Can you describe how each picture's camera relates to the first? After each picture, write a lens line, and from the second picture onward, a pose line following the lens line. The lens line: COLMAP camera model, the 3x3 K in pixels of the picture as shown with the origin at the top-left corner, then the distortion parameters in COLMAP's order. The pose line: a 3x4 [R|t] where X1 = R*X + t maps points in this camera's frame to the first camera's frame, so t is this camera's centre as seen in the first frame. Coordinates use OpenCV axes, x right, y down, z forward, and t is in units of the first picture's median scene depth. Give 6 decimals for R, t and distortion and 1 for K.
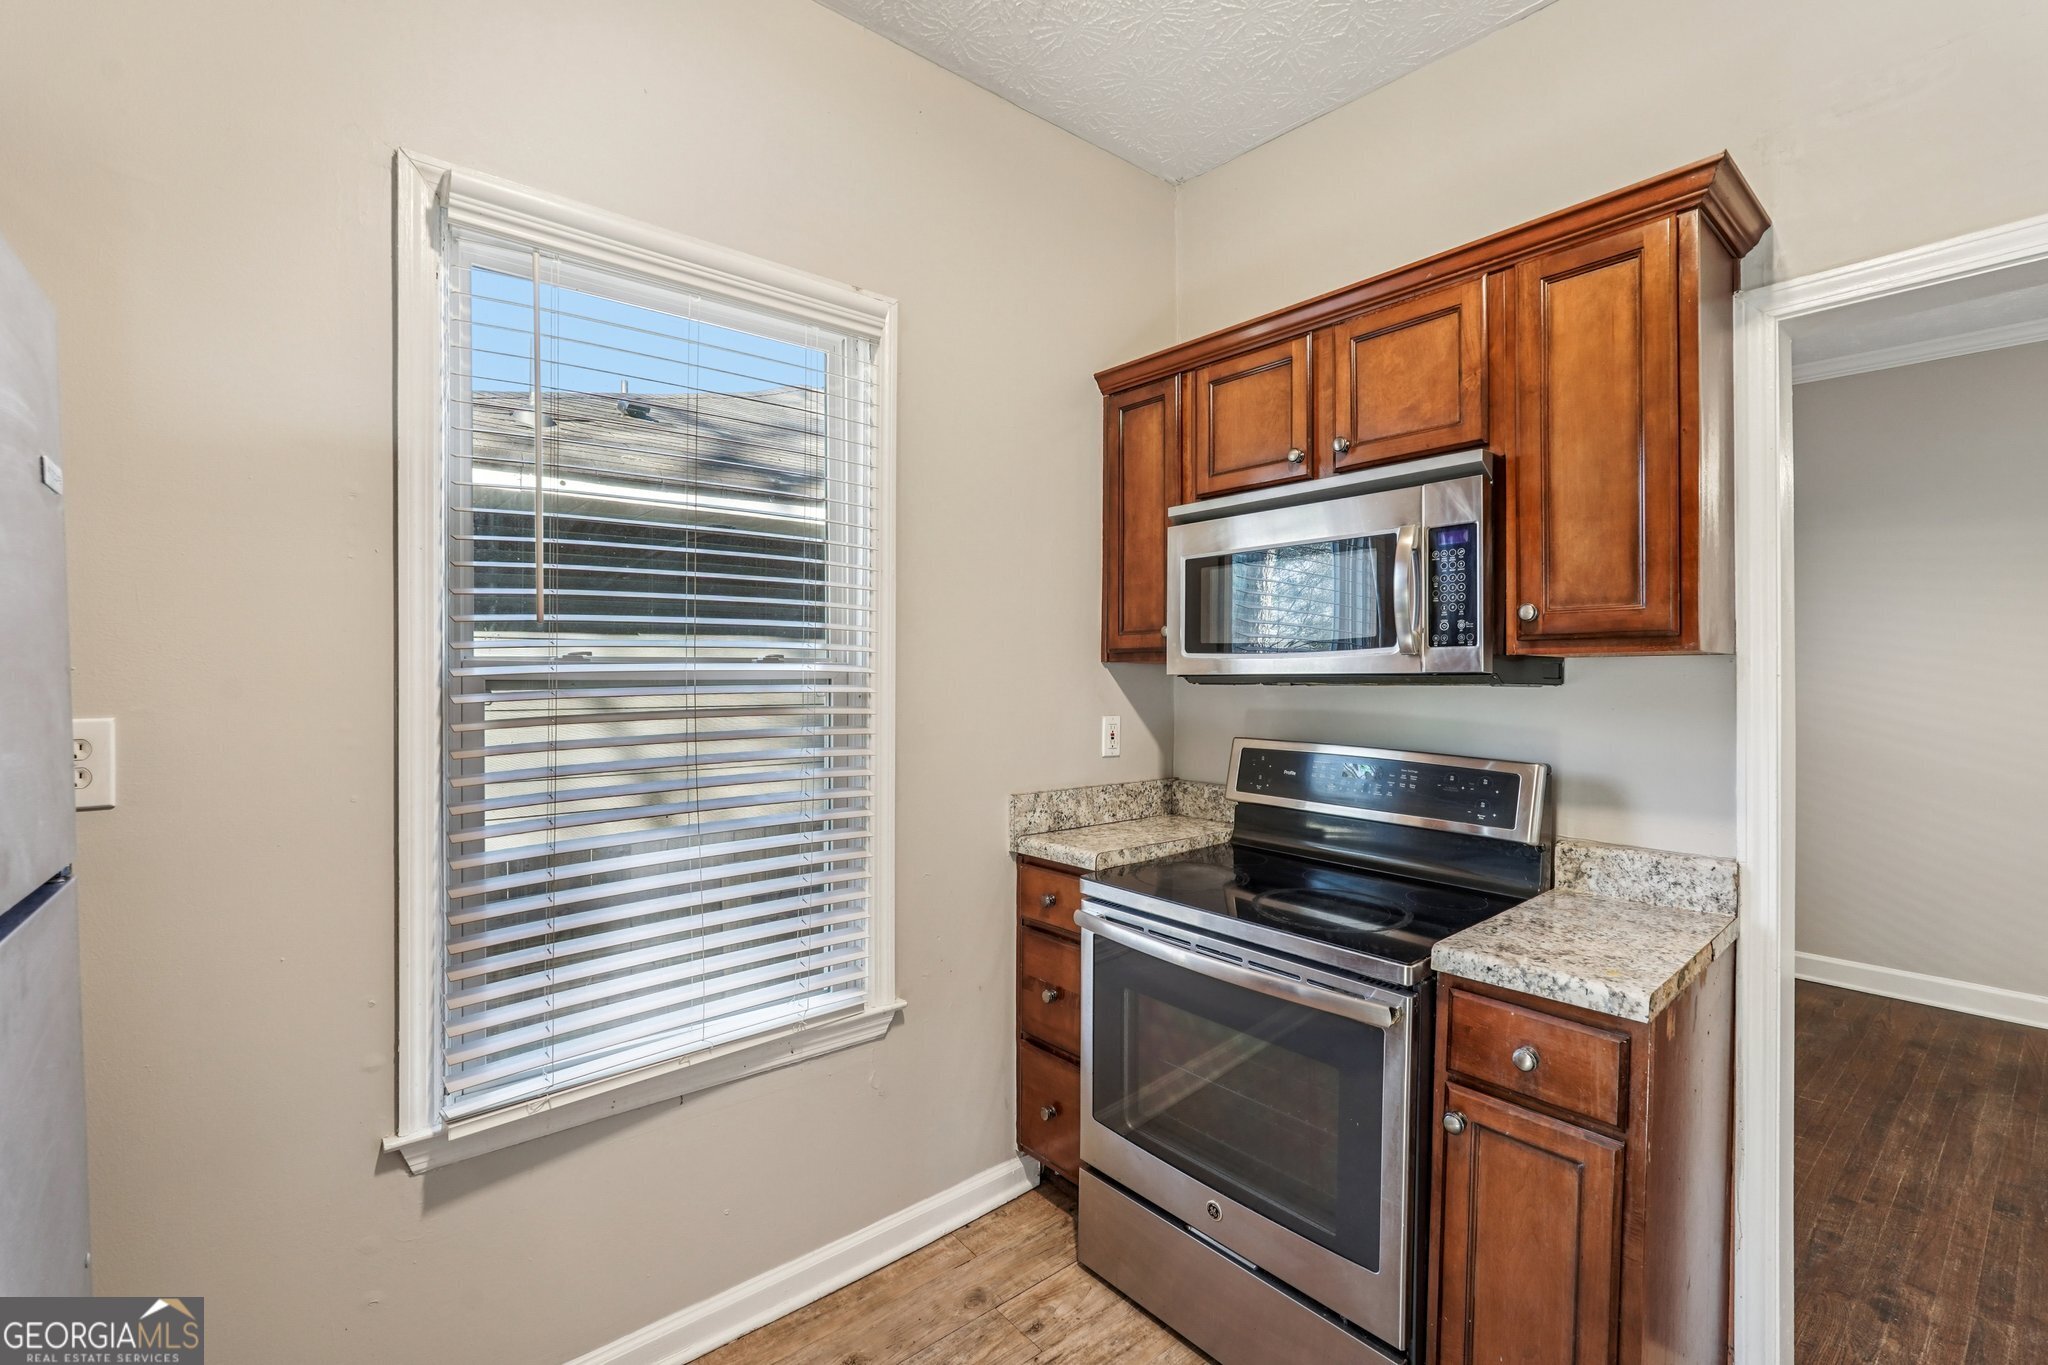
lens RADIAL K [[910.0, 0, 1026.0], [0, 910.0, 679.0], [0, 0, 1]] dist [-0.014281, 0.007619]
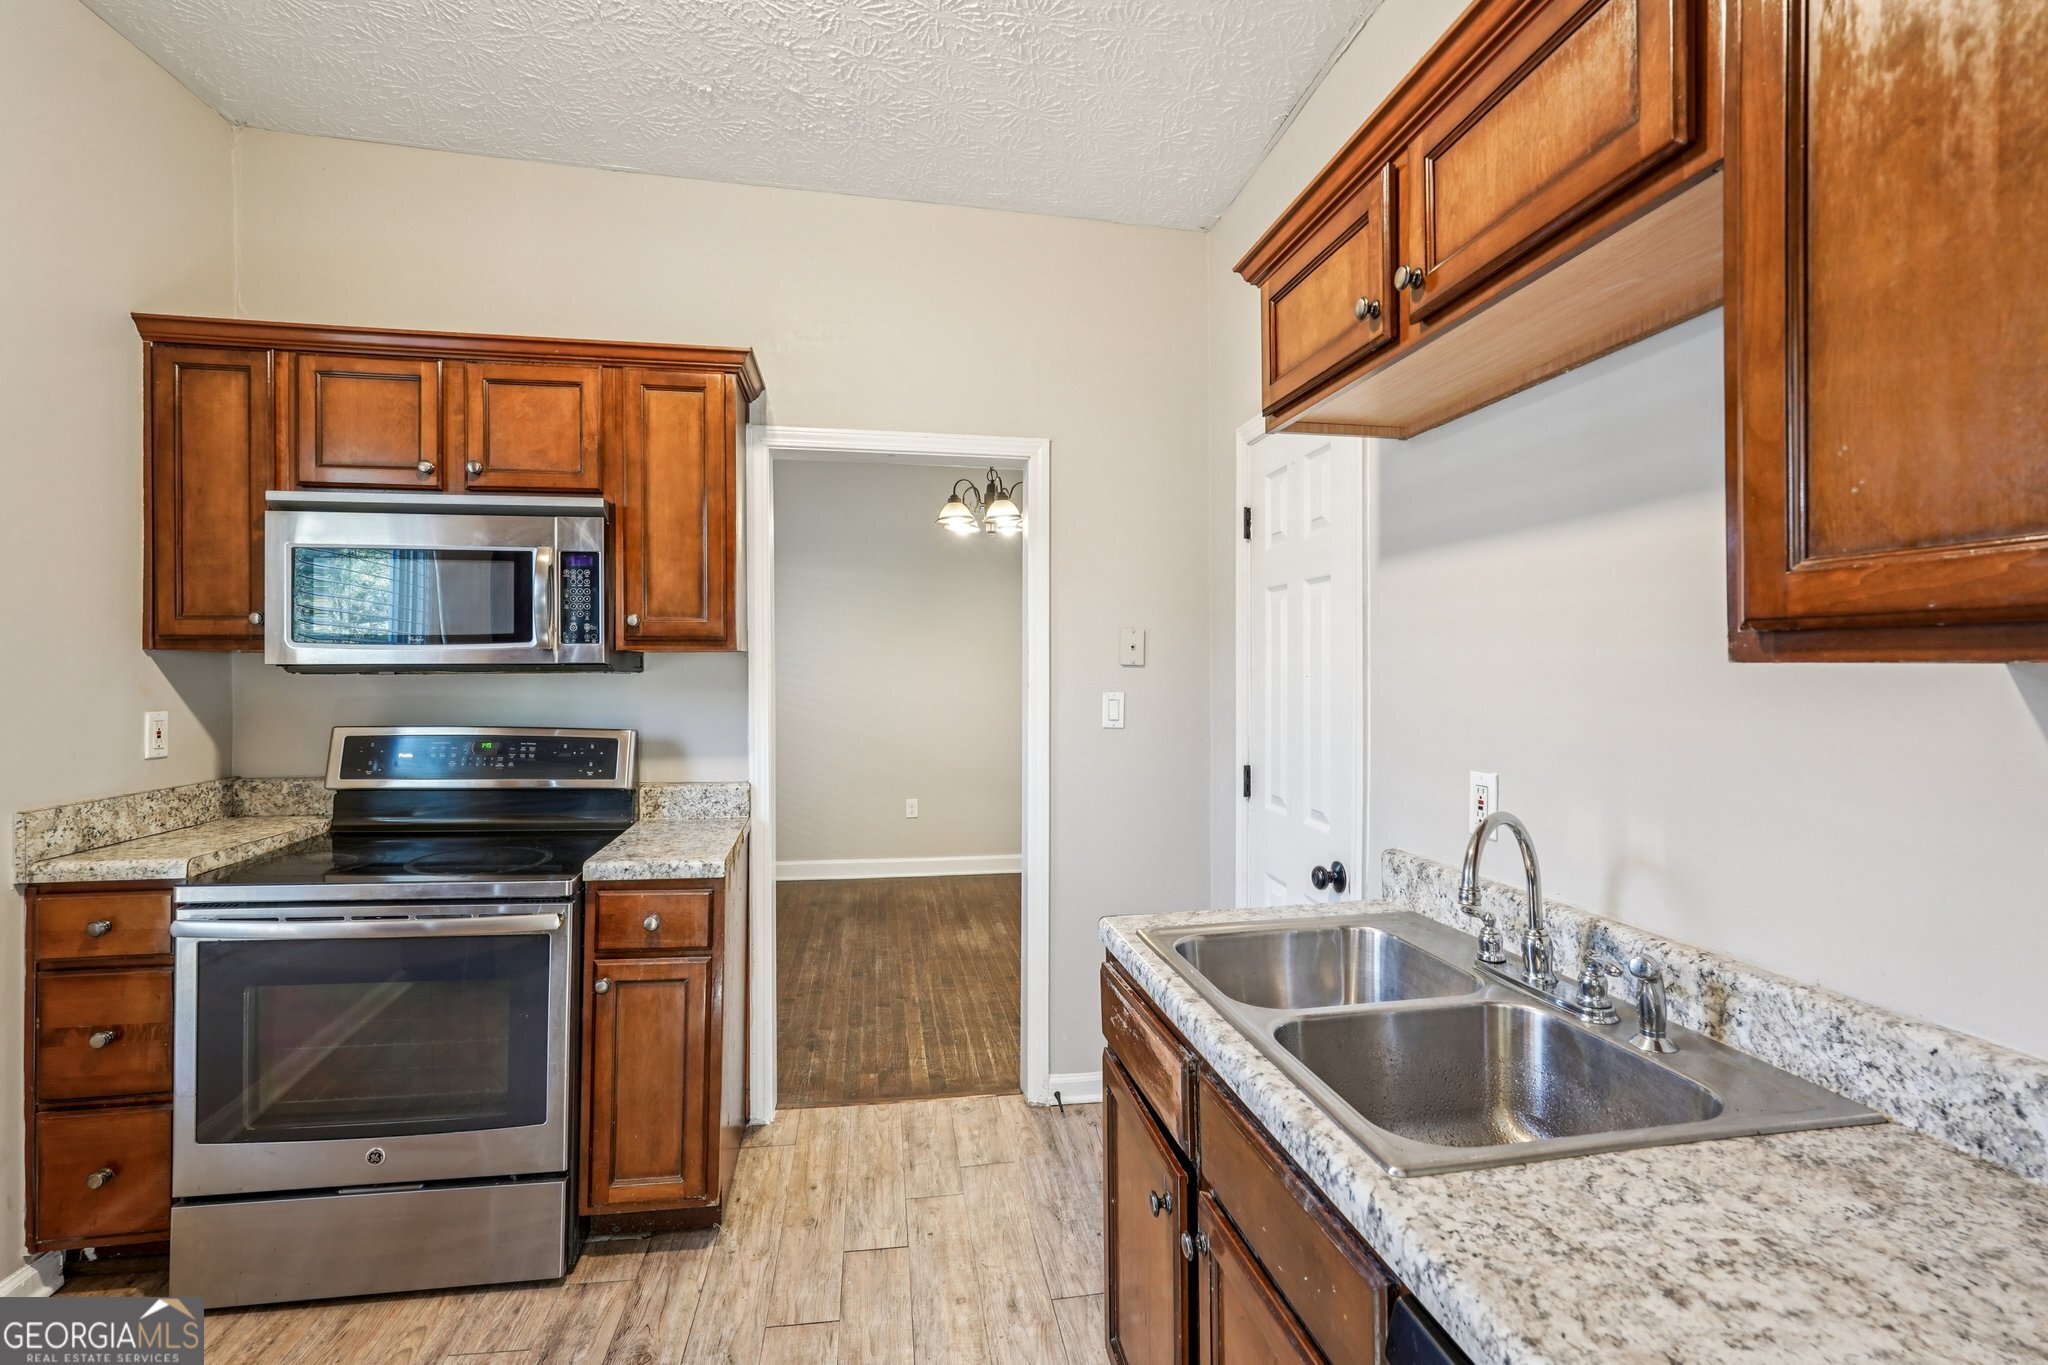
lens RADIAL K [[910.0, 0, 1026.0], [0, 910.0, 679.0], [0, 0, 1]] dist [-0.014281, 0.007619]
pose [[0.515342, -0.011618, 0.856906, -0.292796], [0.002191, 0.999923, 0.012239, 0.001343], [-0.856982, -0.004430, 0.515328, -0.212069]]
